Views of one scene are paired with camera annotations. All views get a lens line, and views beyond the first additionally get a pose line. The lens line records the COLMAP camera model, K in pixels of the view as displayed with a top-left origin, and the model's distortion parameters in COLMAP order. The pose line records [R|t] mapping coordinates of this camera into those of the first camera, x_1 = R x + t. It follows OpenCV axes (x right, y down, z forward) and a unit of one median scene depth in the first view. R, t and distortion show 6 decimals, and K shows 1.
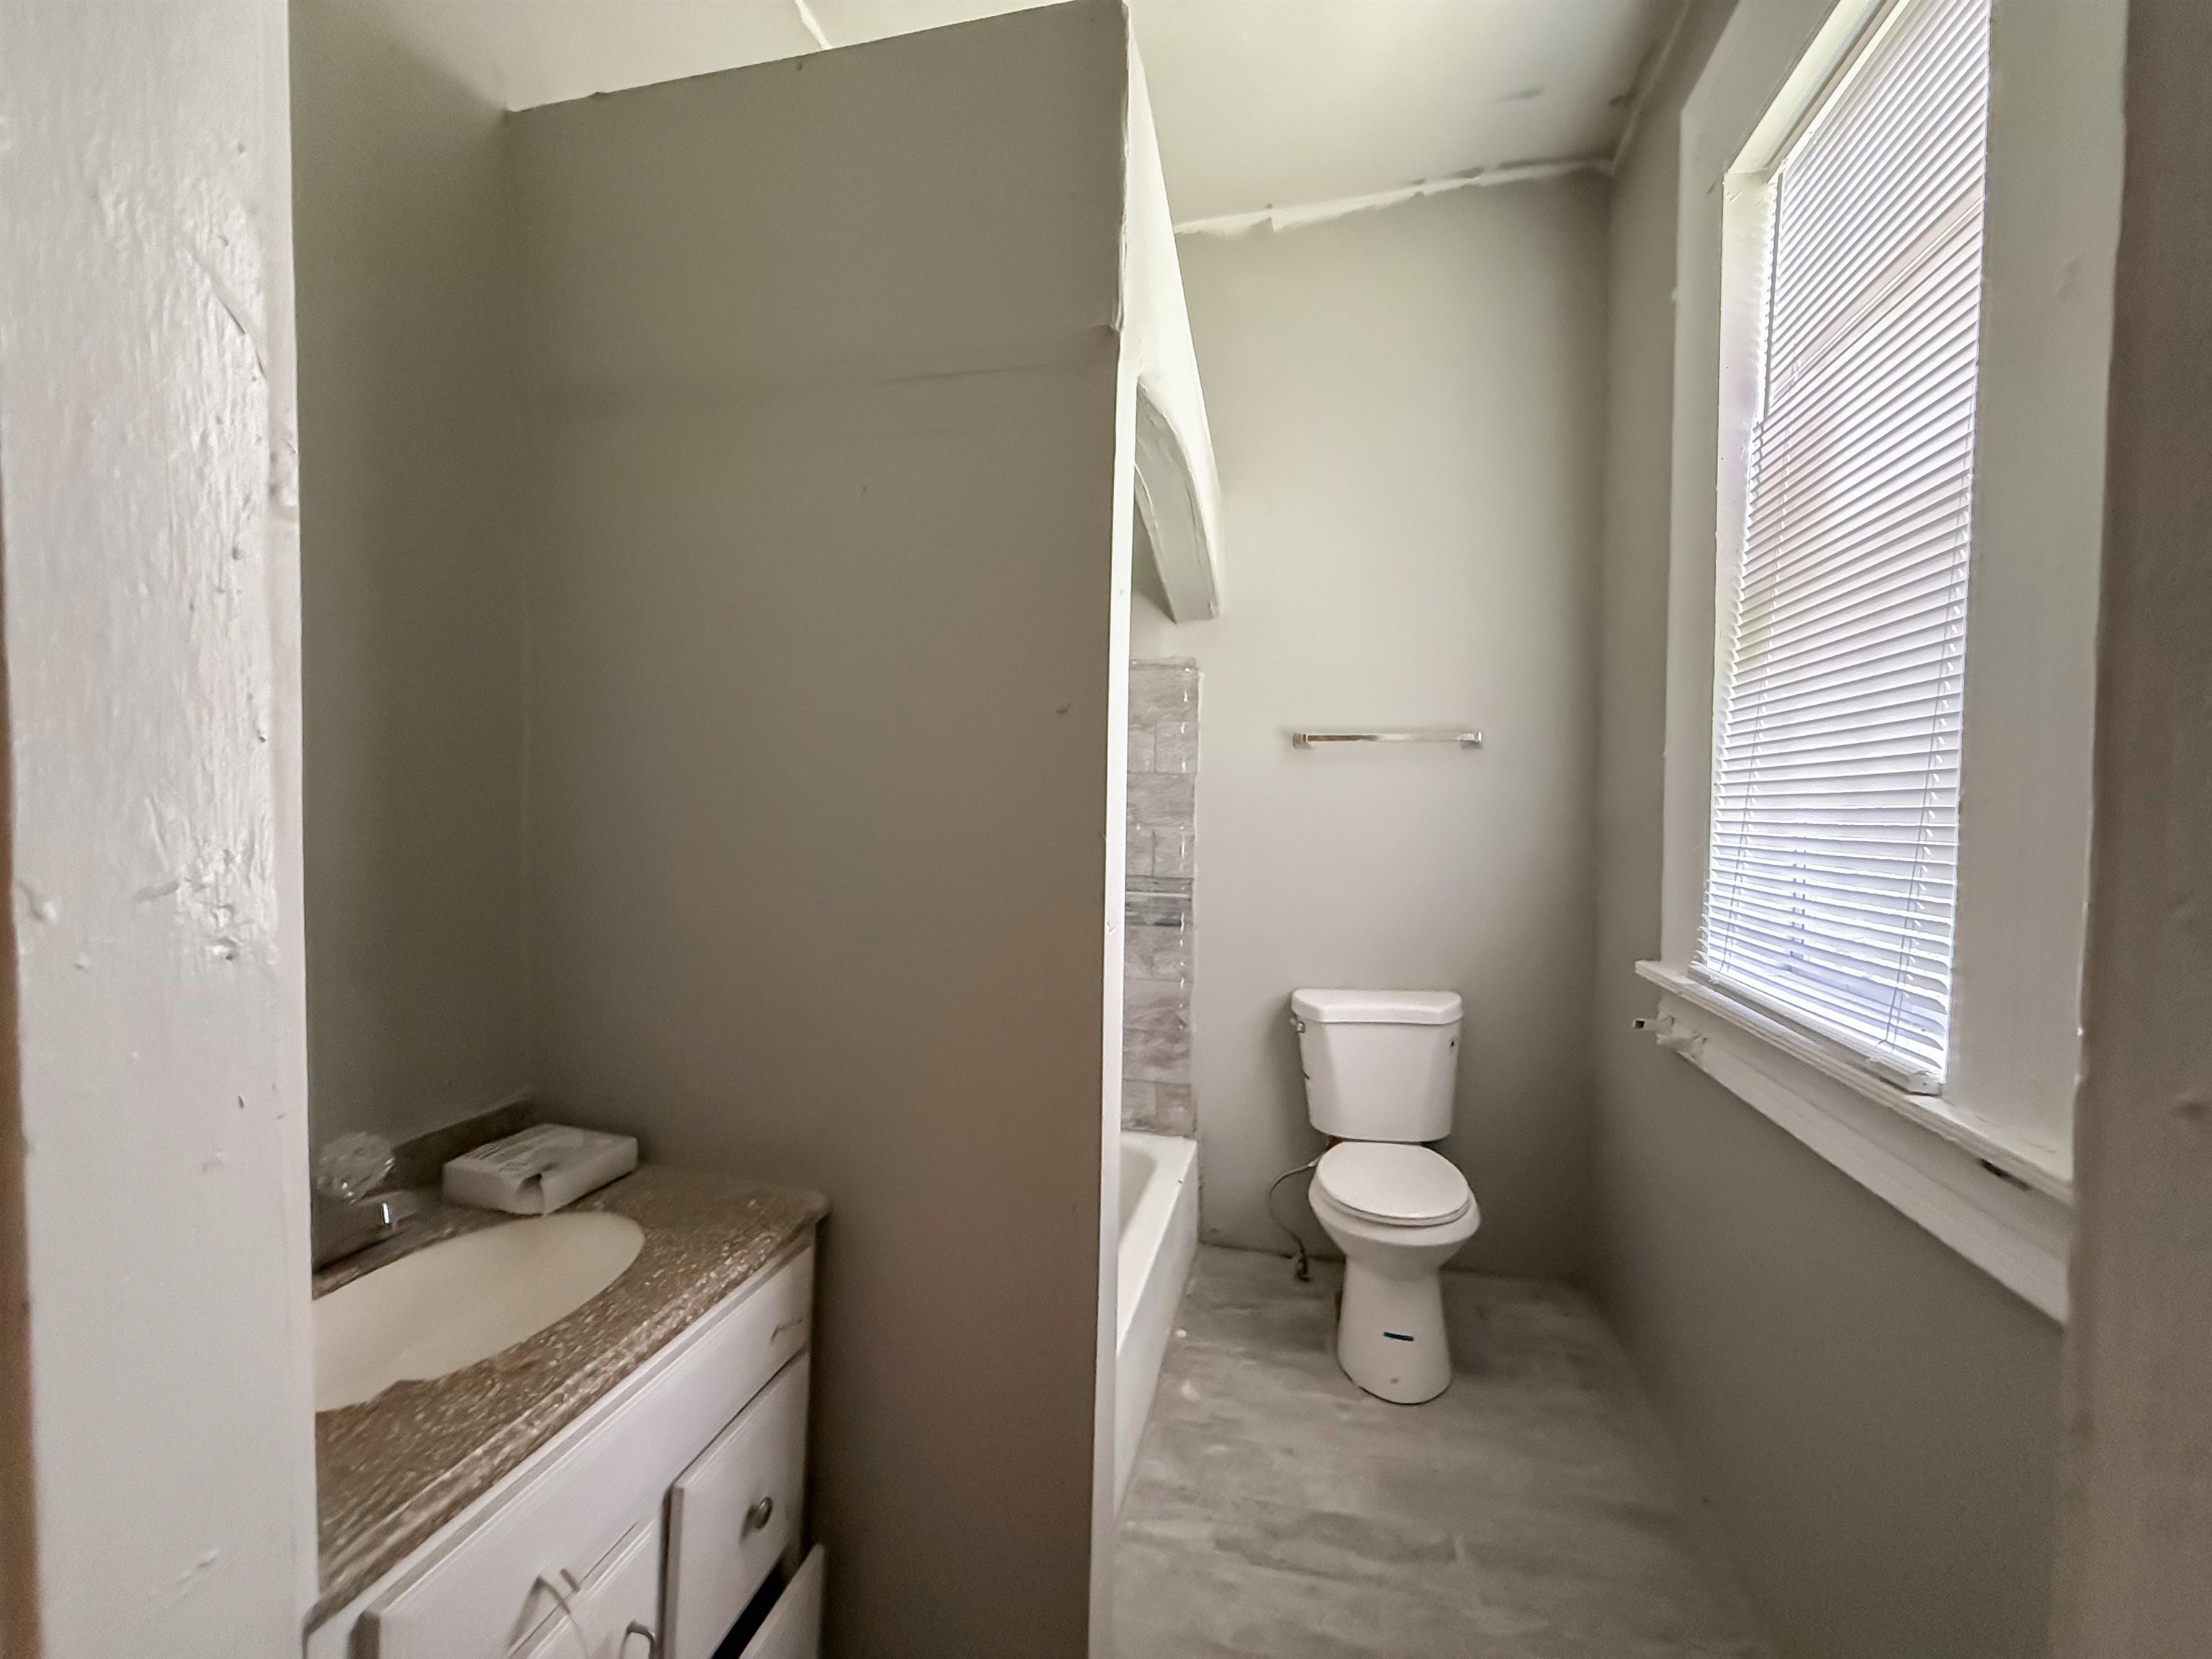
lens RADIAL K [[874.7, 0, 1096.8], [0, 874.7, 830.4], [0, 0, 1]] dist [0.001942, 0.000057]
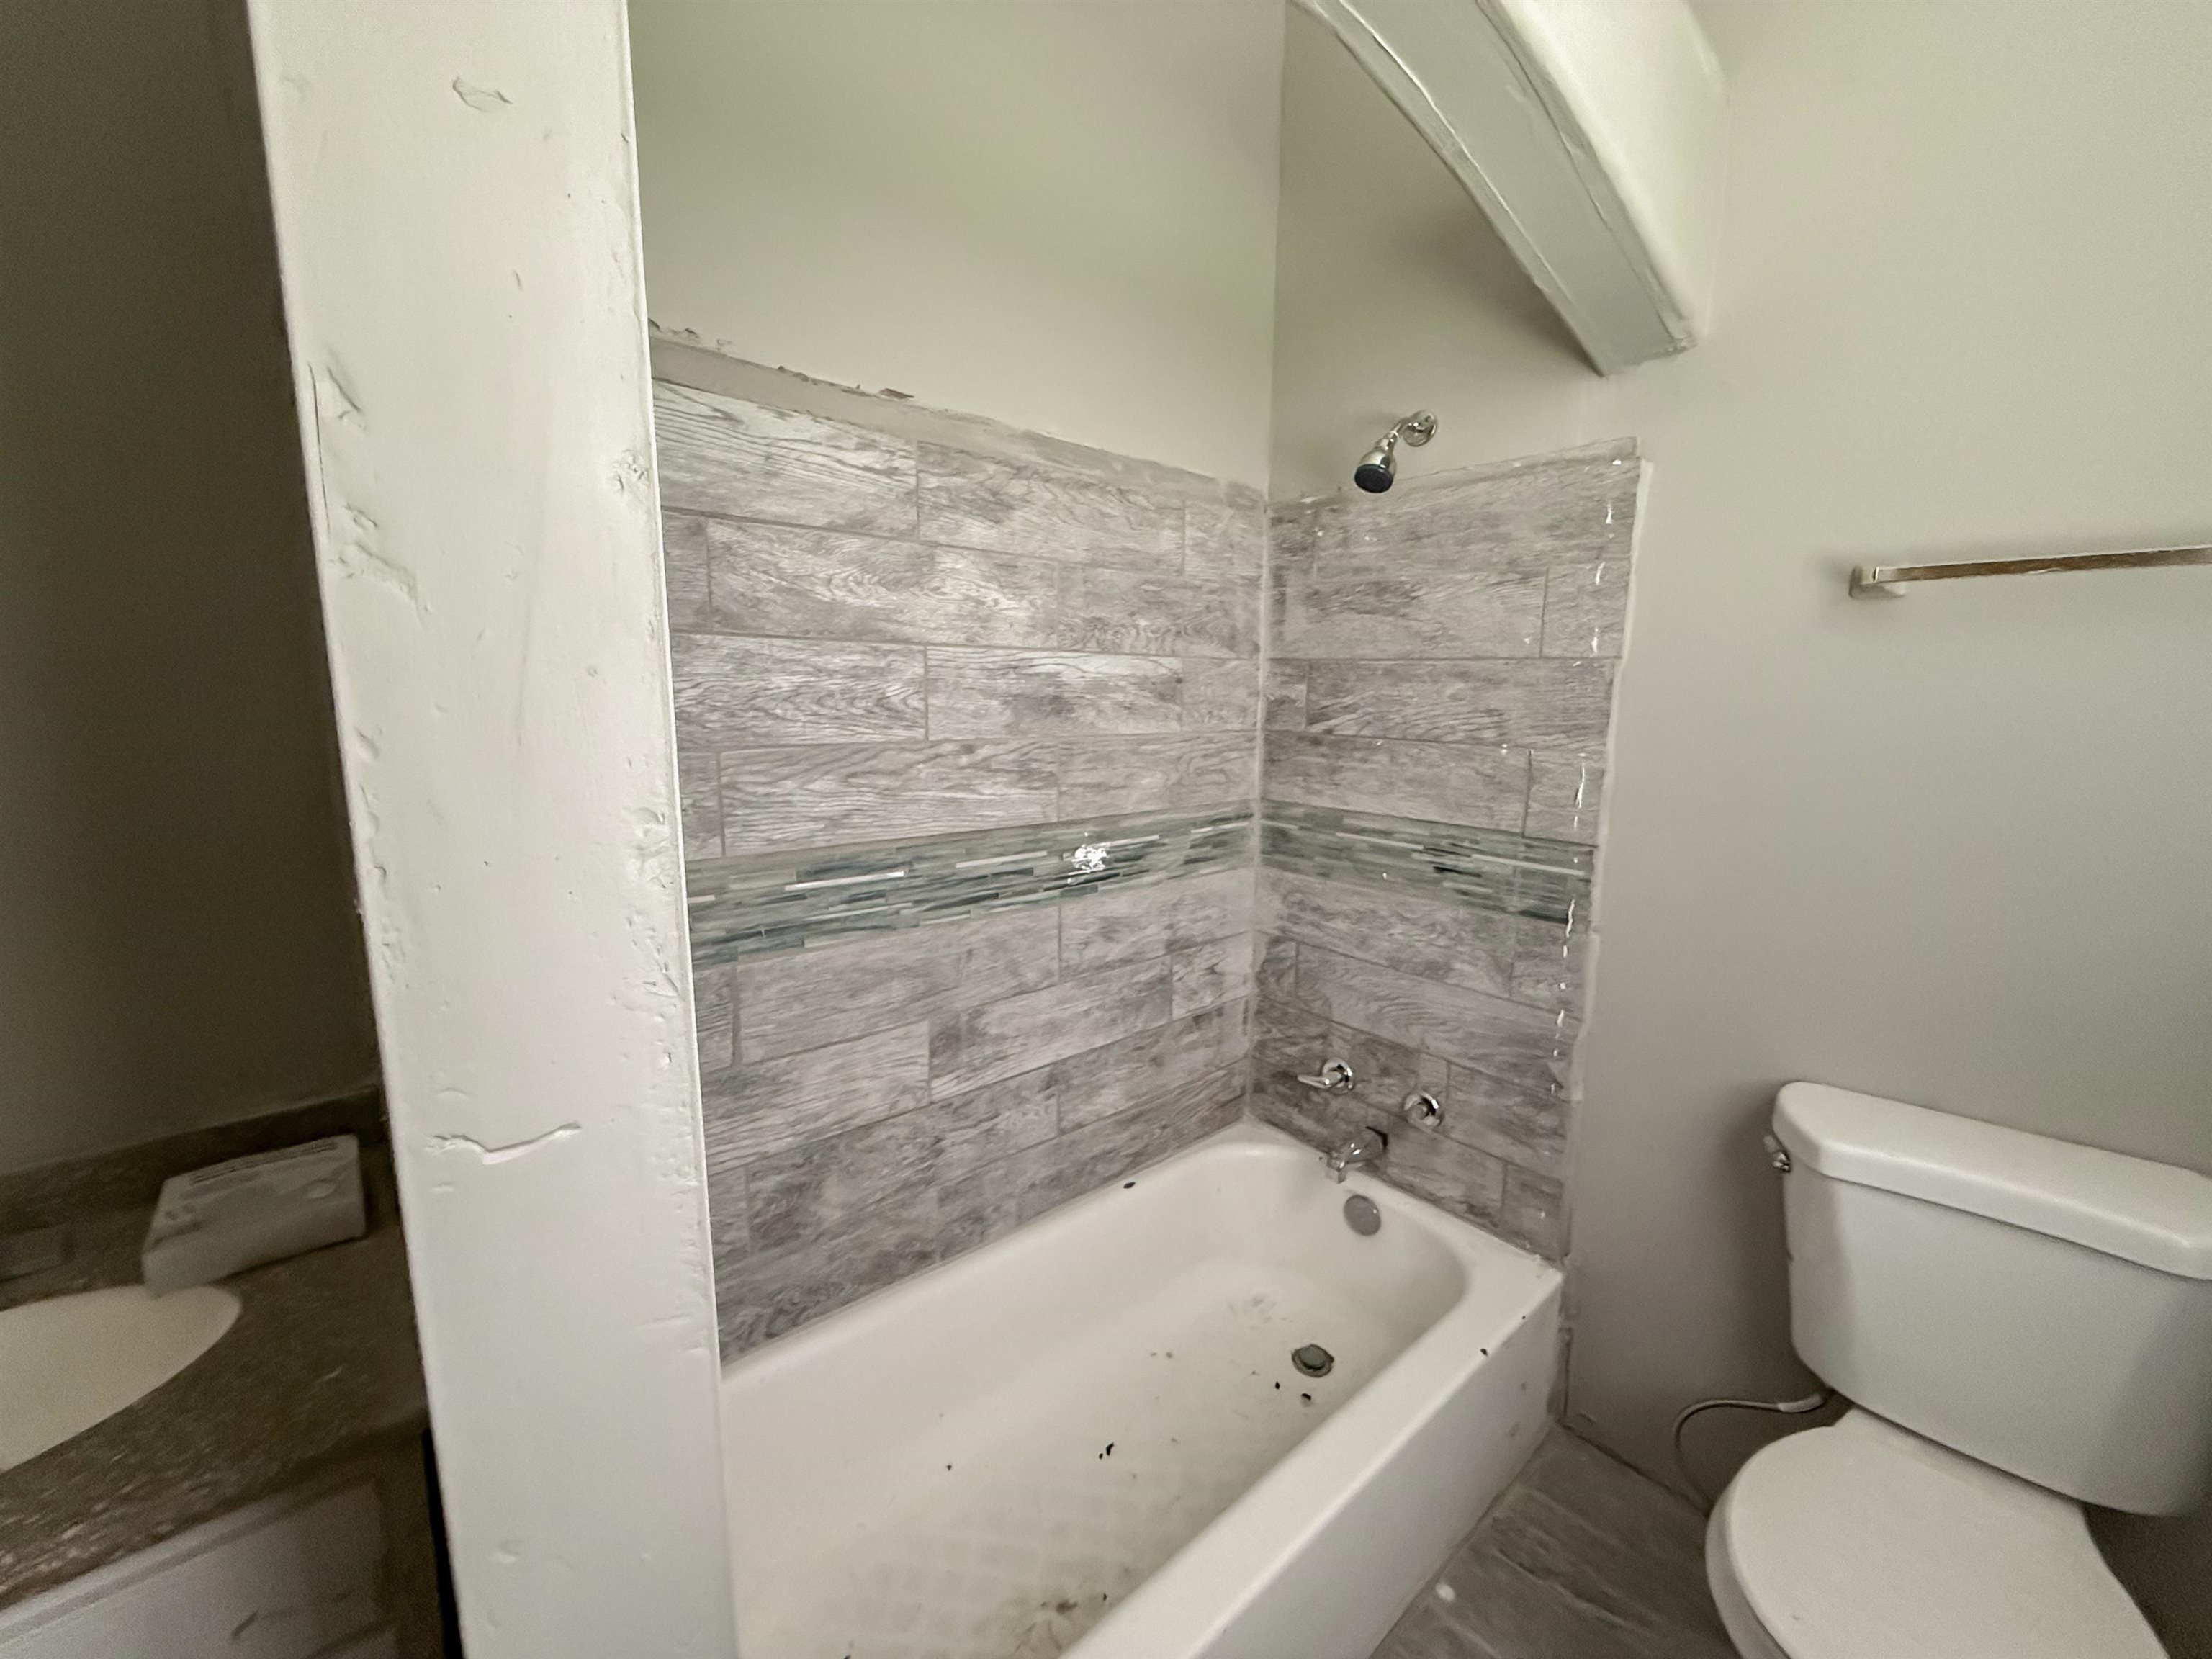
lens RADIAL K [[885.2, 0, 1094.6], [0, 885.2, 833.5], [0, 0, 1]] dist [-0.000176, 0.000121]
pose [[0.823562, 0.087933, -0.560369, 0.162936], [-0.014205, 0.990798, 0.134599, -0.025318], [0.567049, -0.102890, 0.817233, 0.344364]]
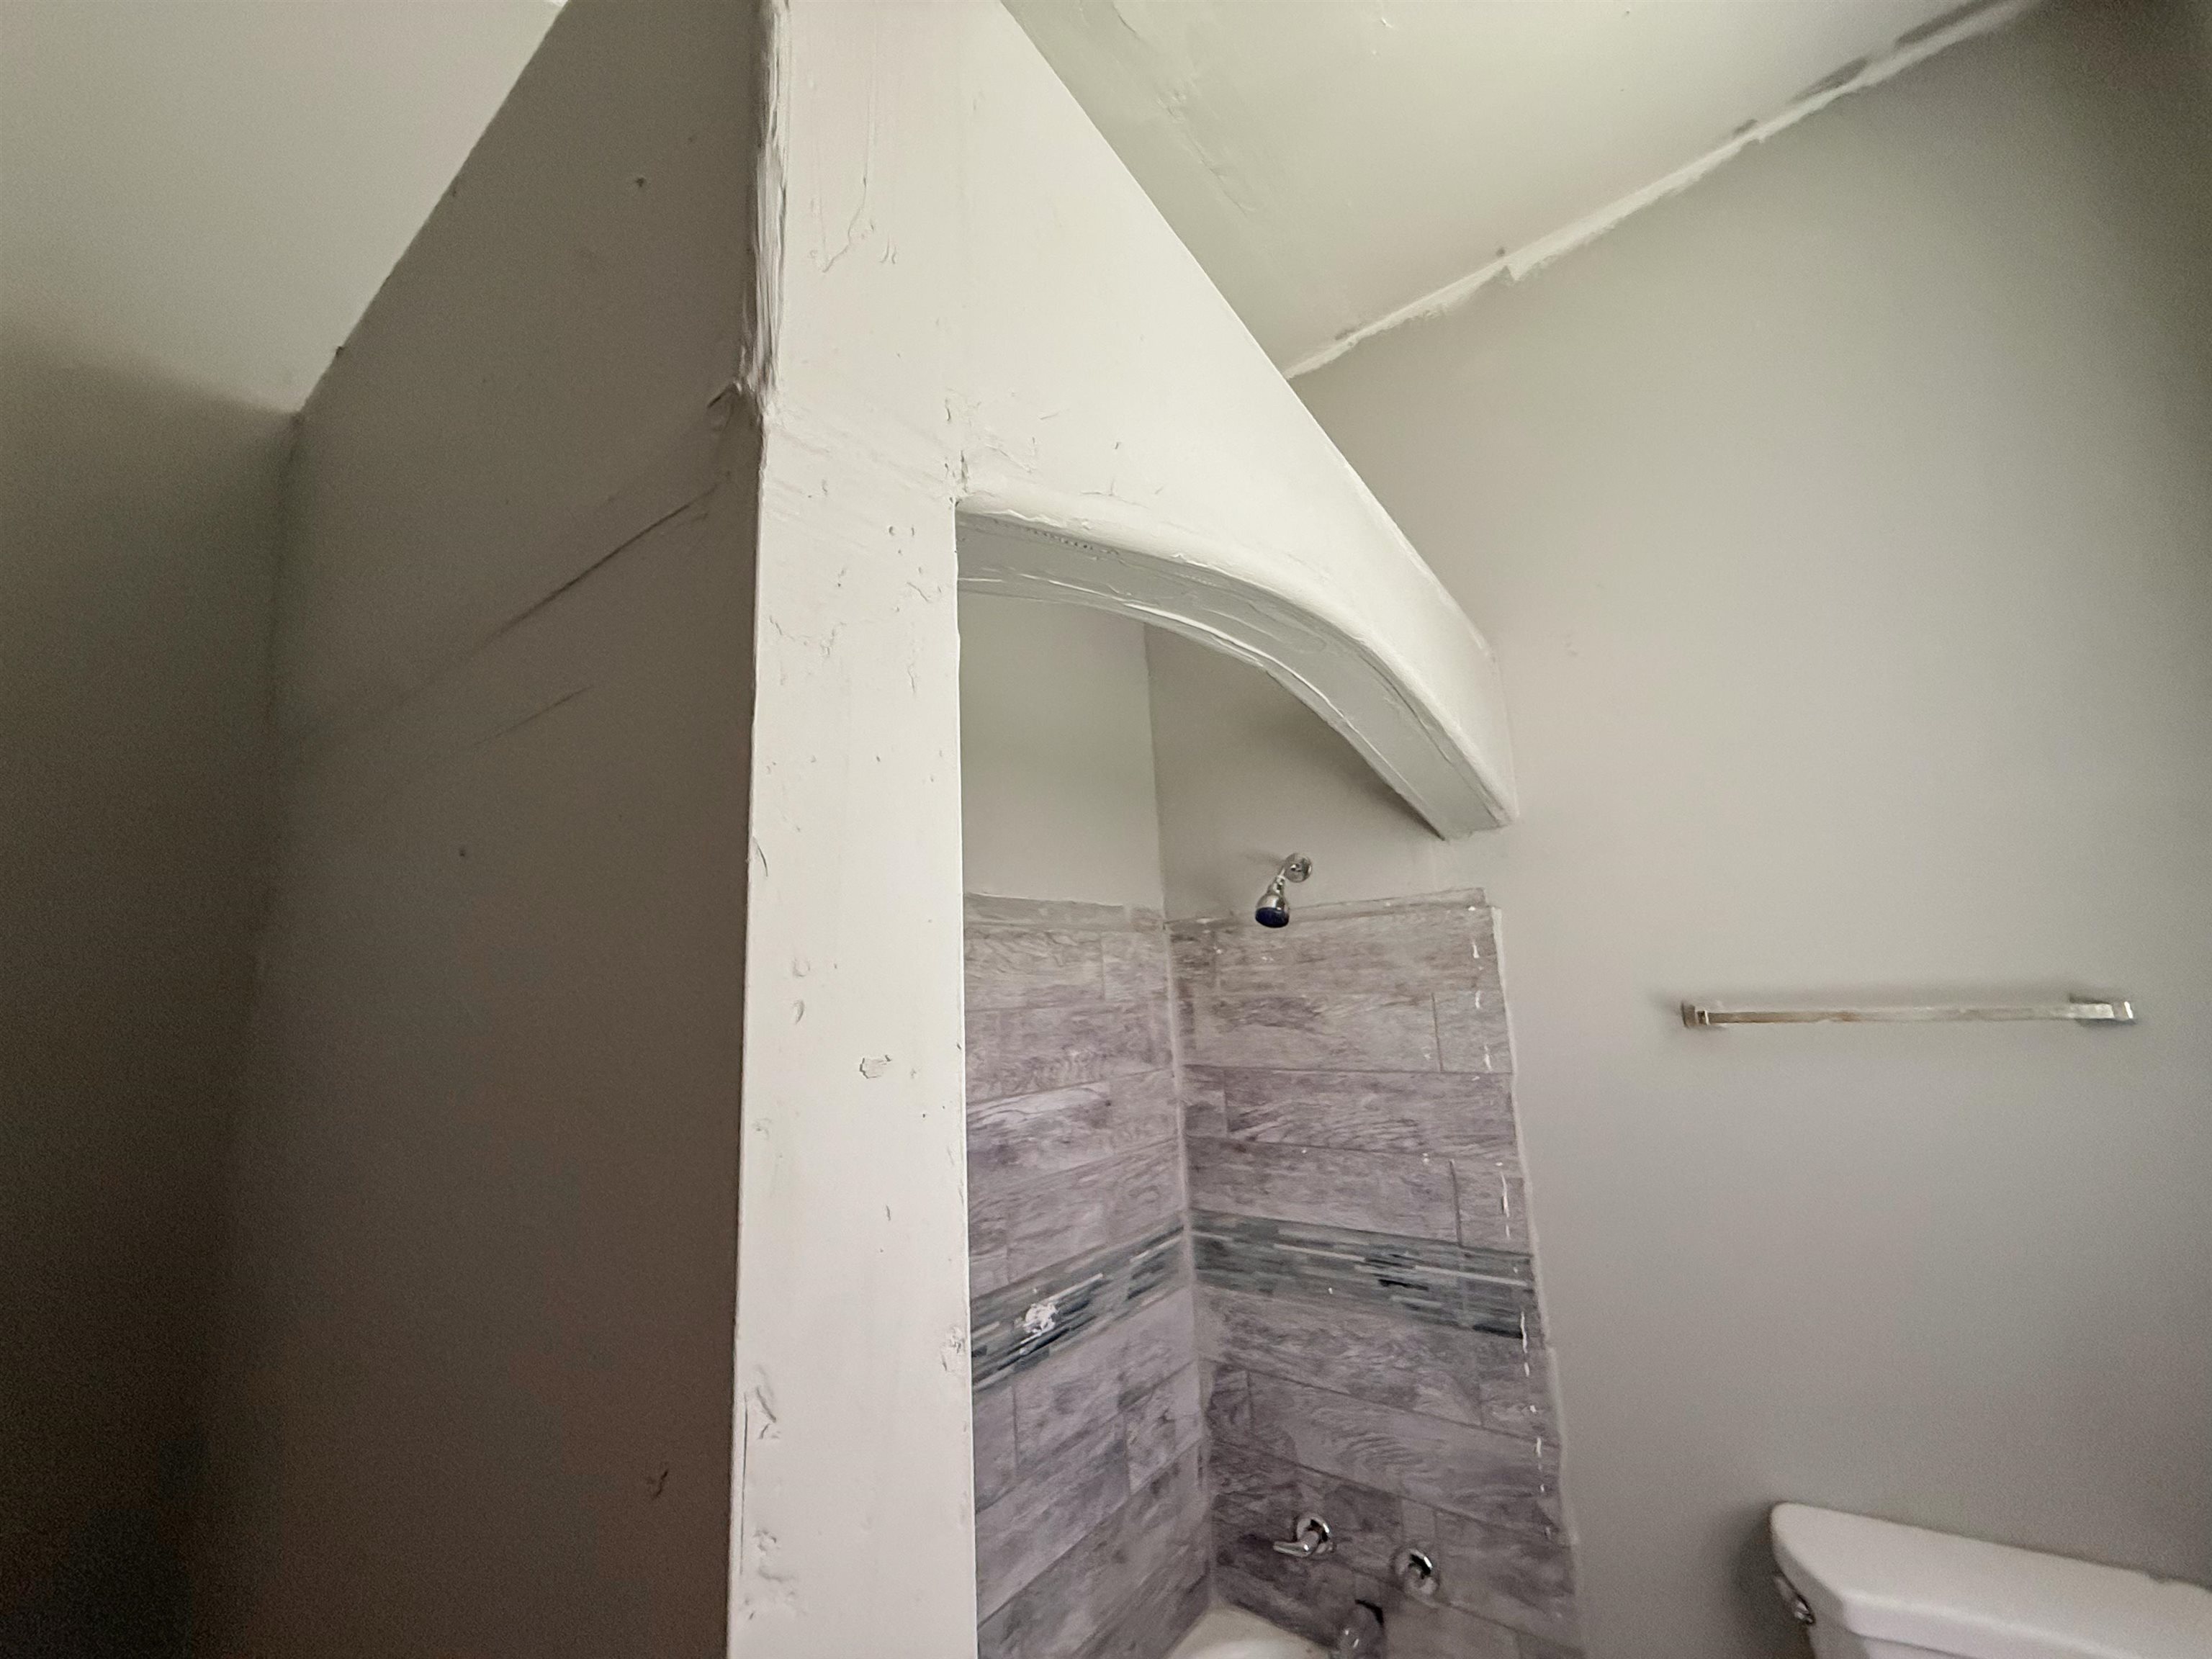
lens RADIAL K [[885.2, 0, 1094.6], [0, 885.2, 833.5], [0, 0, 1]] dist [-0.000176, 0.000121]
pose [[0.917110, -0.126958, -0.377877, 0.101077], [0.051560, 0.977745, -0.203362, -0.118324], [0.395286, 0.167022, 0.903246, 0.286534]]
